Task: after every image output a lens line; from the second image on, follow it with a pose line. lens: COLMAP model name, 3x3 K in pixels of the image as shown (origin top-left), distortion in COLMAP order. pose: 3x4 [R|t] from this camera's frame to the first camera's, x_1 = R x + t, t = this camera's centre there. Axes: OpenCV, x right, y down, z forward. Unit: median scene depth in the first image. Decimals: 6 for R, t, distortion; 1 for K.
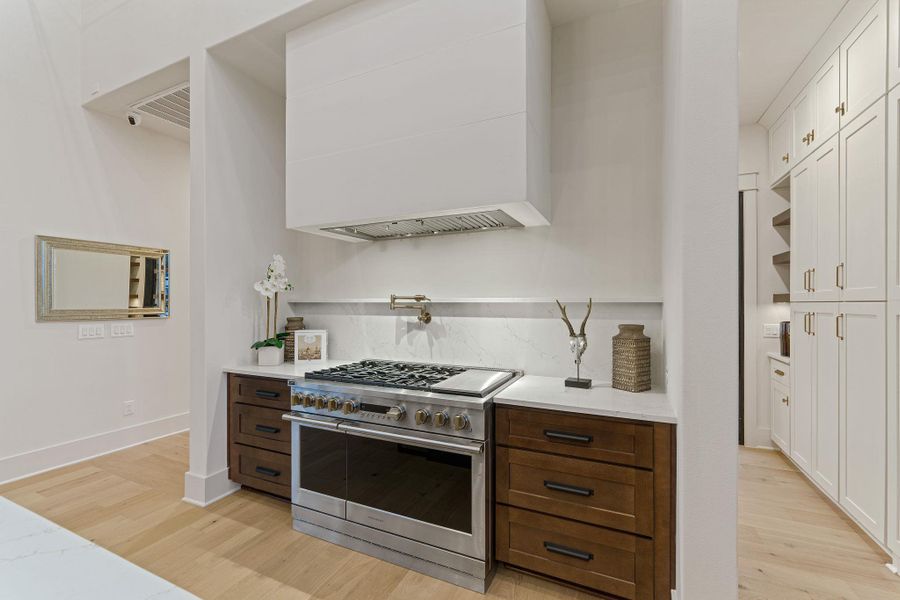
lens RADIAL K [[379.2, 0, 446.5], [0, 379.2, 300.3], [0, 0, 1]] dist [-0.001467, -0.000043]
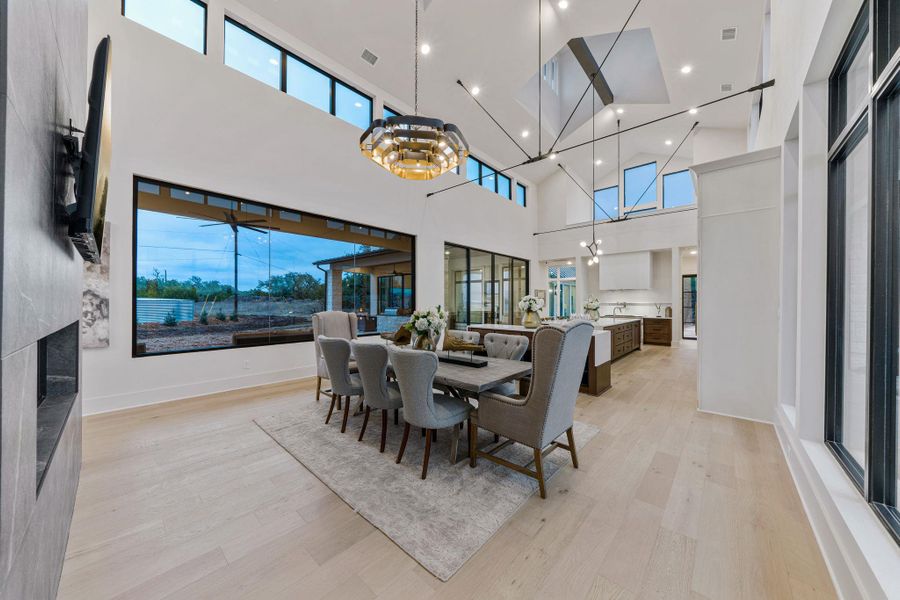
lens RADIAL K [[306.0, 0, 457.6], [0, 306.0, 301.9], [0, 0, 1]] dist [-0.000858, -0.000010]
pose [[0.961959, 0.000986, -0.273193, -1.231022], [-0.003408, 0.999959, -0.008389, 0.033577], [0.273173, 0.009001, 0.961923, -4.007798]]
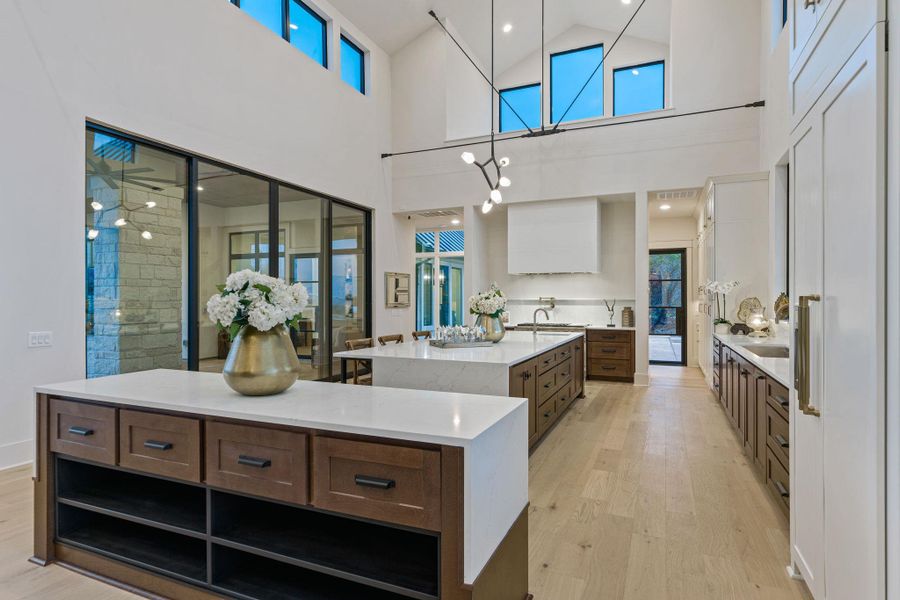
lens RADIAL K [[491.1, 0, 452.0], [0, 491.1, 298.5], [0, 0, 1]] dist [0.029849, 0.000741]
pose [[0.999416, 0.000442, 0.034156, -0.981670], [-0.000148, 0.999963, -0.008621, 0.027372], [-0.034159, 0.008611, 0.999379, -2.687261]]
